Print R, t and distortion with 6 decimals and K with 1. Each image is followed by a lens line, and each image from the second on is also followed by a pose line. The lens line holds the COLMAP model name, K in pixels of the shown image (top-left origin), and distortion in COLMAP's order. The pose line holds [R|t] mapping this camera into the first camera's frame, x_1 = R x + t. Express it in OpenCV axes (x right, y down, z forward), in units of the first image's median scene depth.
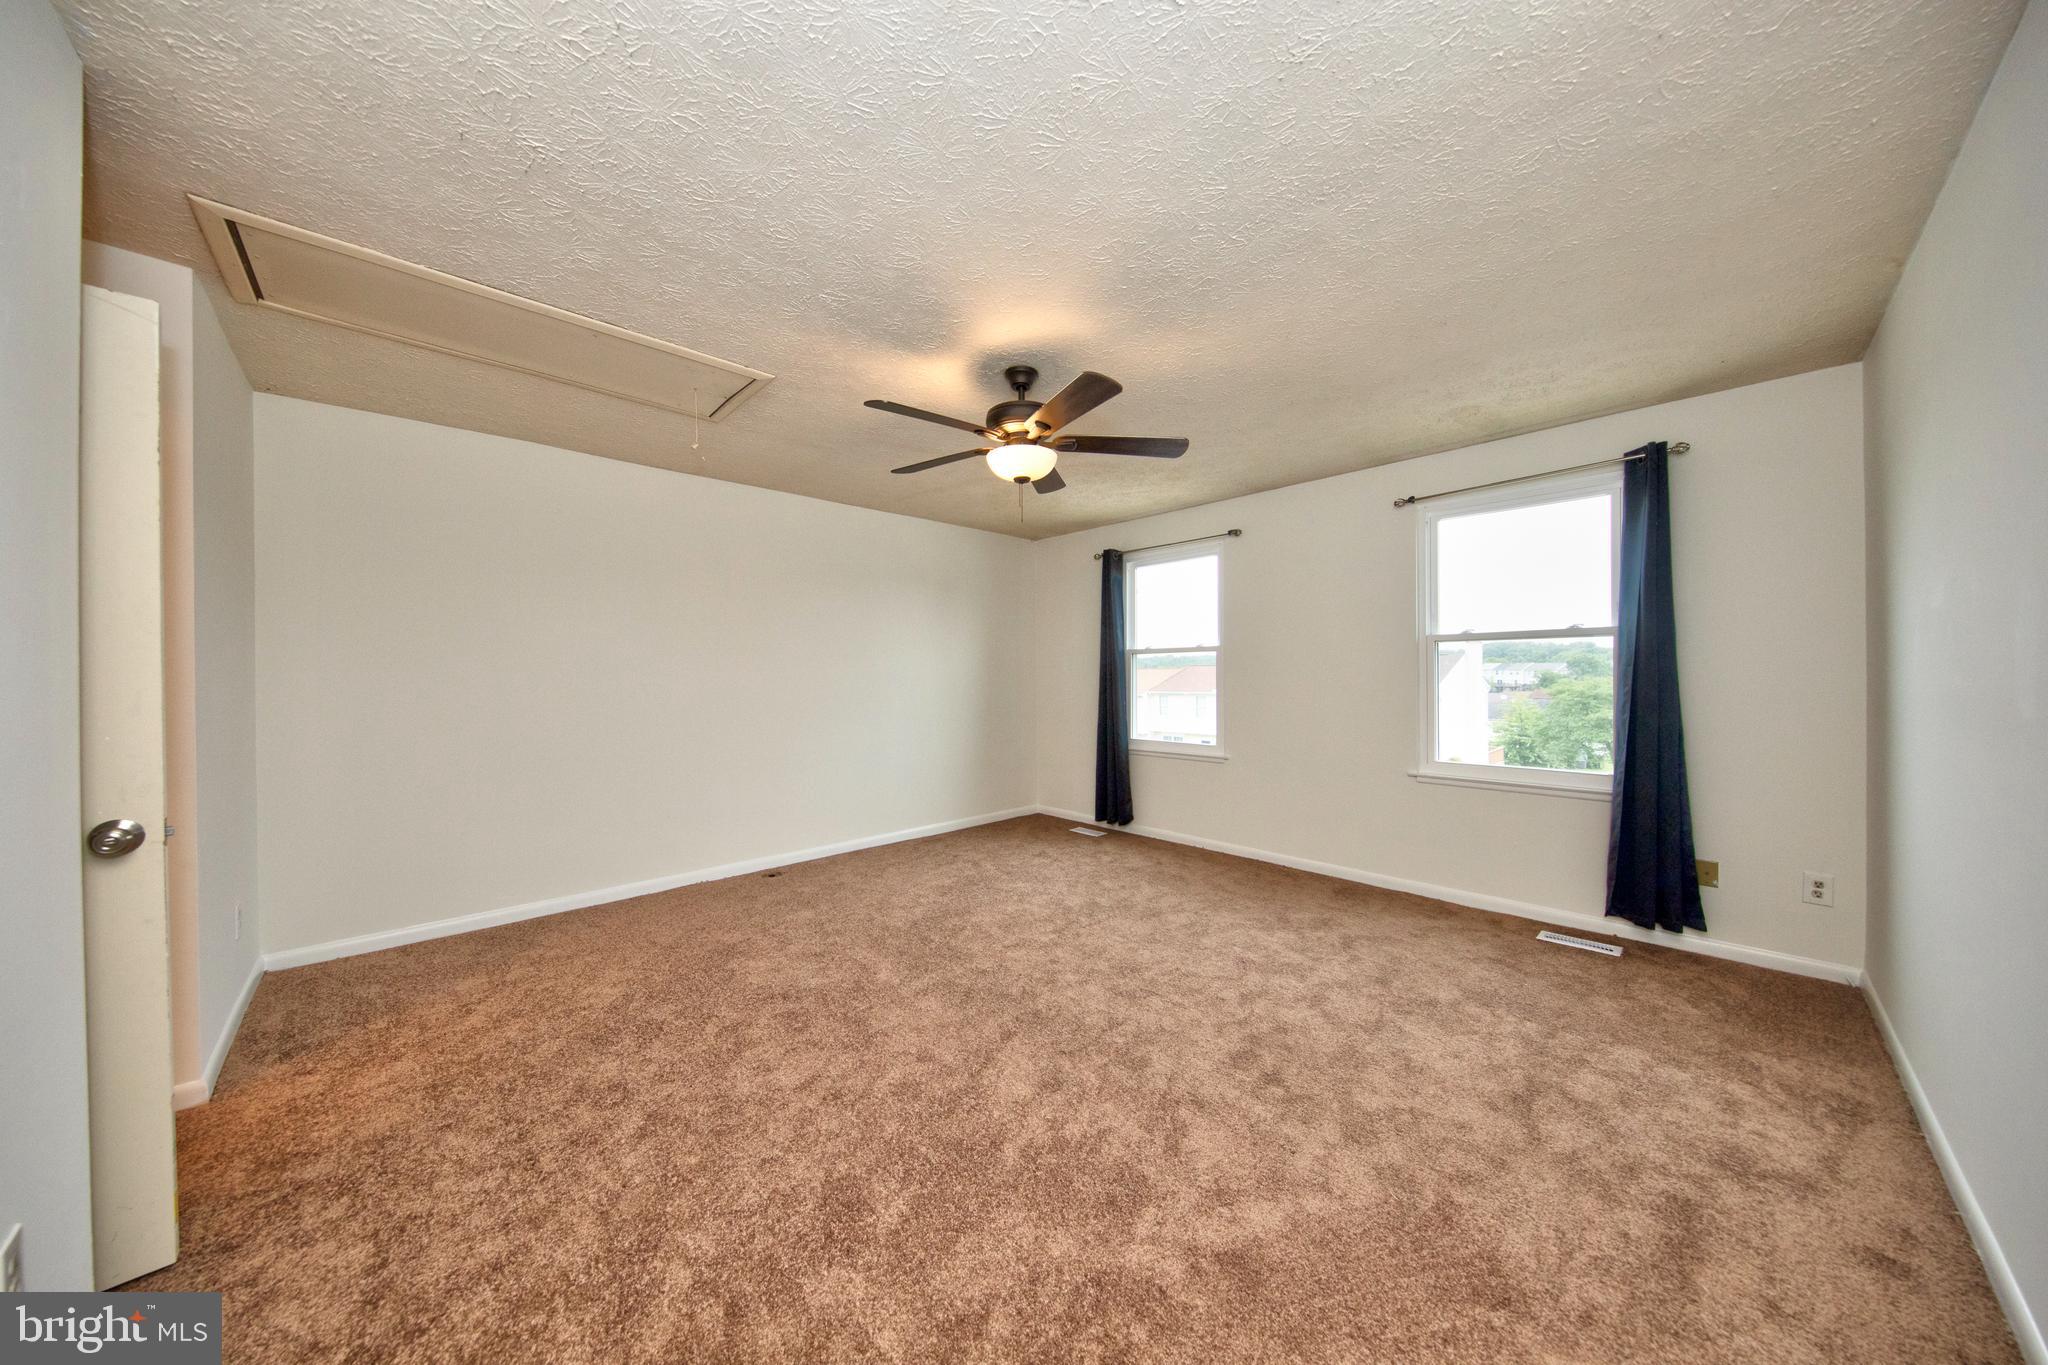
lens RADIAL K [[660.2, 0, 1030.3], [0, 660.2, 679.7], [0, 0, 1]] dist [-0.000520, -0.000036]
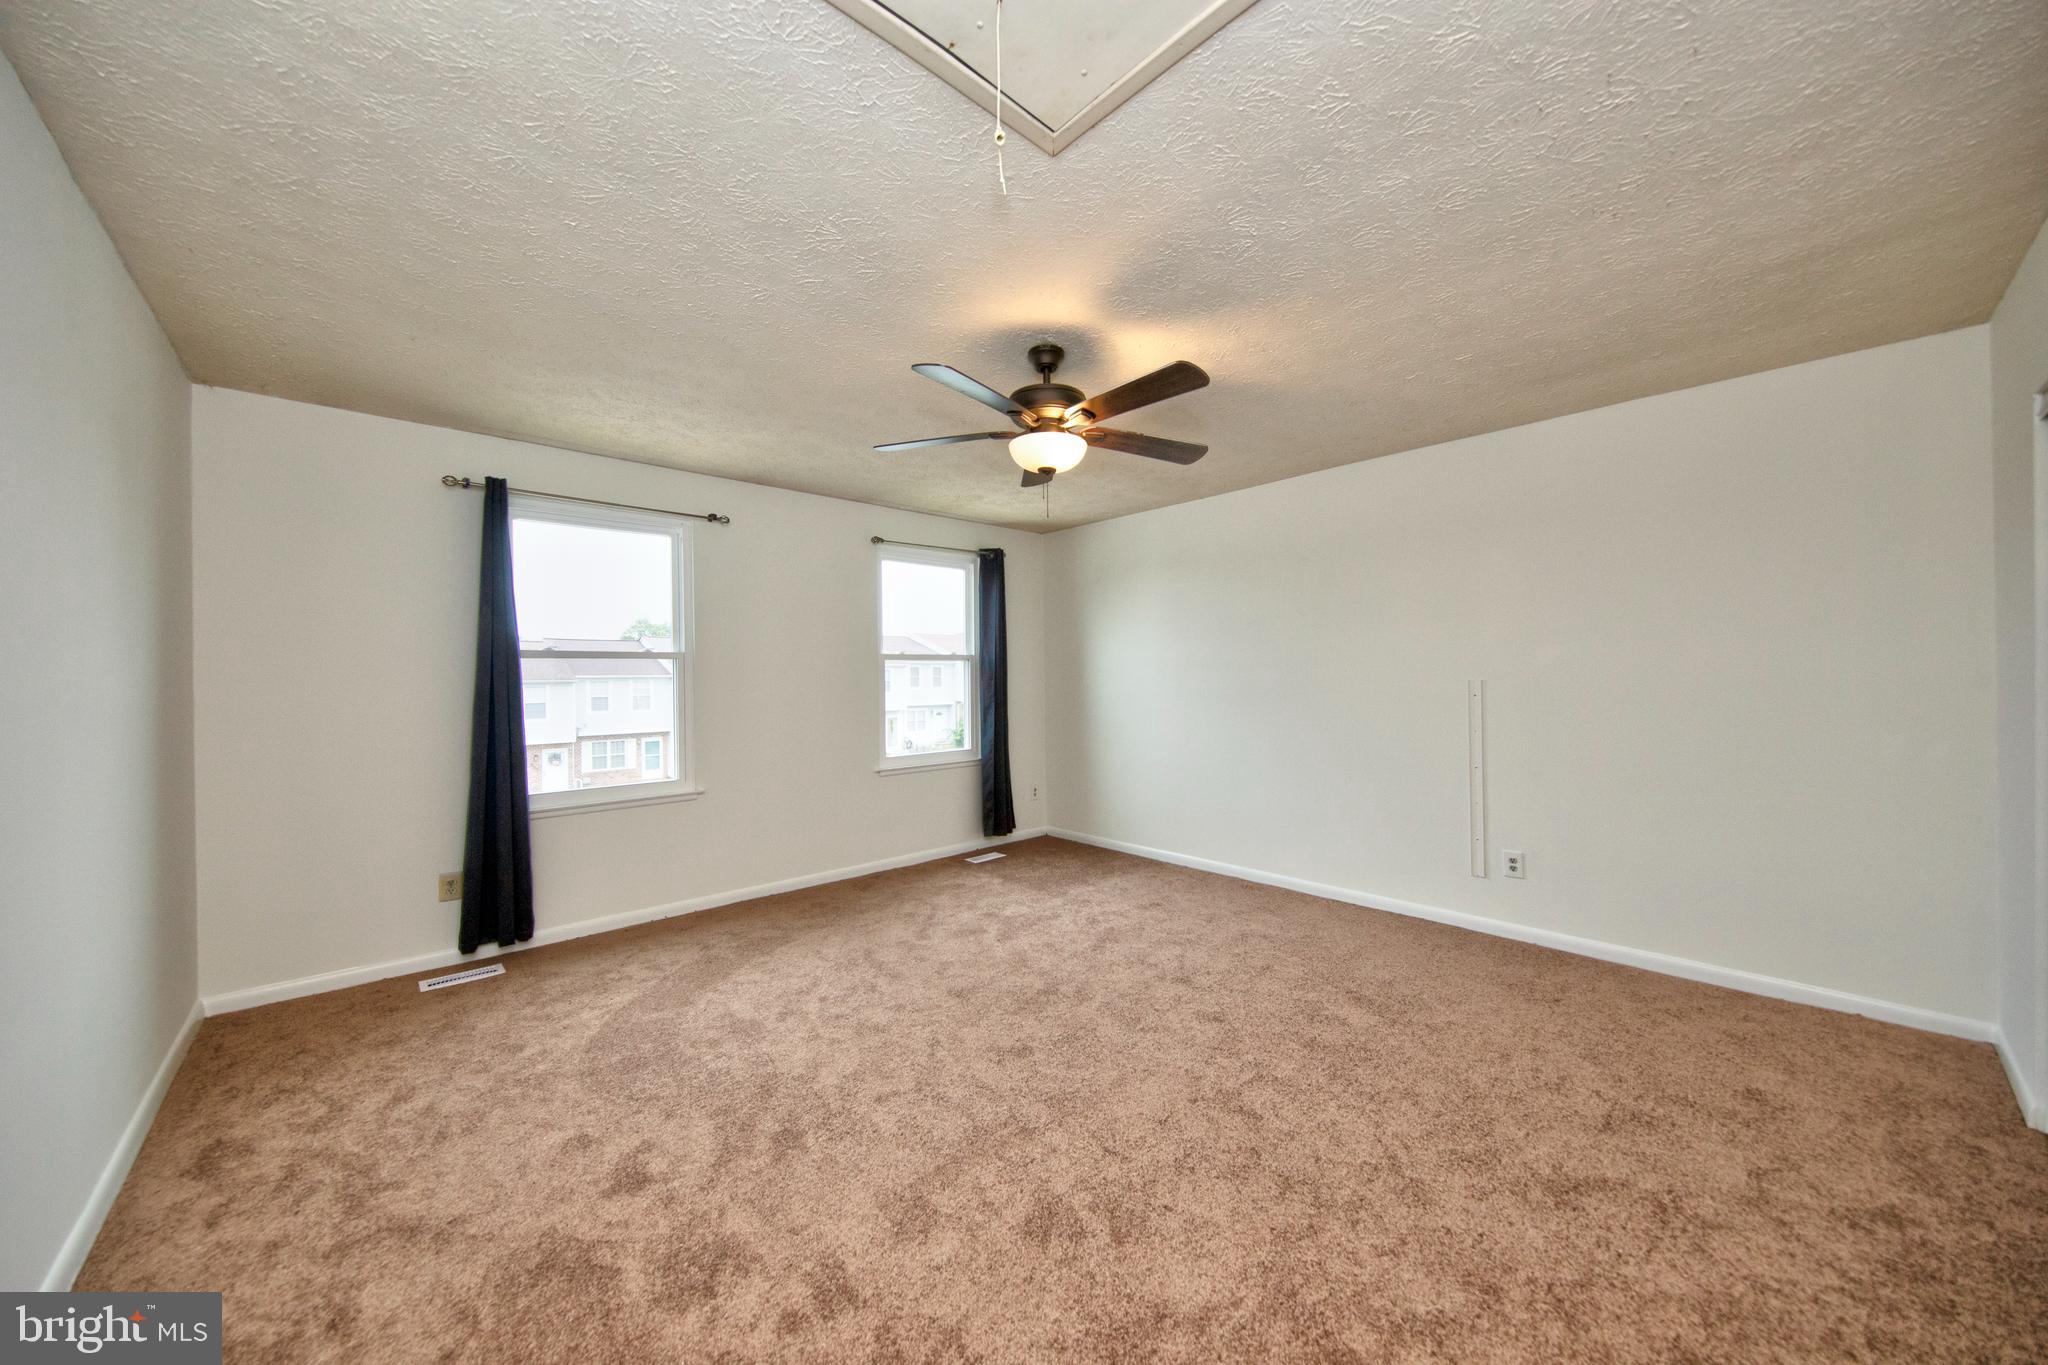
lens RADIAL K [[718.9, 0, 1018.1], [0, 718.9, 677.3], [0, 0, 1]] dist [0.001753, -0.000144]
pose [[0.020506, 0.009737, 0.999742, -0.573540], [0.018585, 0.999776, -0.010119, -0.005798], [-0.999617, 0.018788, 0.020320, 0.588637]]
